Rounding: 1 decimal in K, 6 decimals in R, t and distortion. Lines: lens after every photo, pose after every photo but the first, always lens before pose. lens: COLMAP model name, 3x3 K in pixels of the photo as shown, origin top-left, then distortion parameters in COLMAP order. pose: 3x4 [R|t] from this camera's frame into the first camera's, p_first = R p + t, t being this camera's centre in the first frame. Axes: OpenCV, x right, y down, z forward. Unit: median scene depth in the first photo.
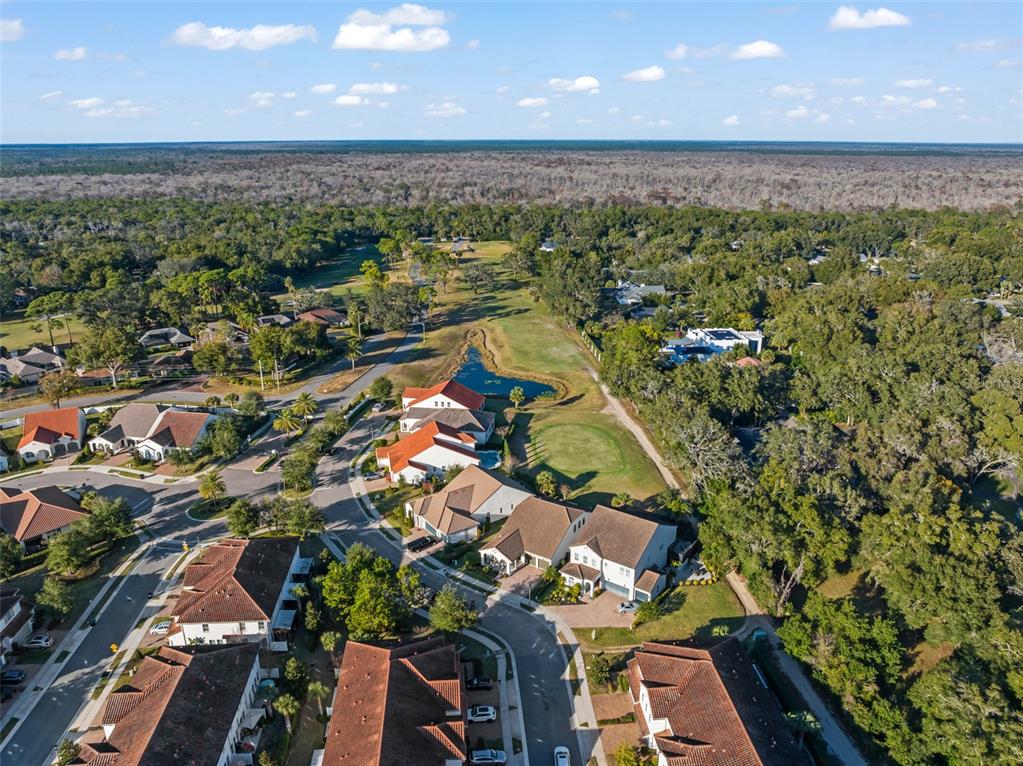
lens RADIAL K [[720.1, 0, 511.5], [0, 720.1, 383.0], [0, 0, 1]] dist [-0.041728, -0.003117]
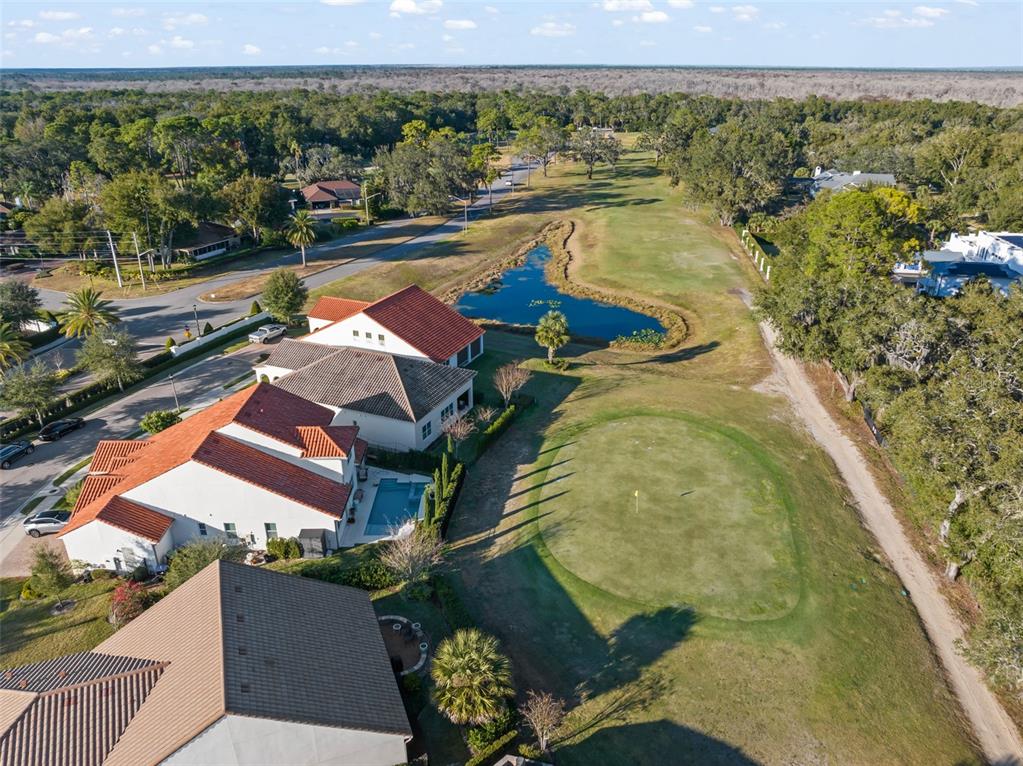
lens RADIAL K [[720.1, 0, 511.5], [0, 720.1, 383.0], [0, 0, 1]] dist [-0.041728, -0.003117]
pose [[0.970921, 0.094634, -0.219903, 0.078047], [-0.074072, 0.992231, 0.099956, 0.006266], [0.227654, -0.080761, 0.970387, 0.555926]]
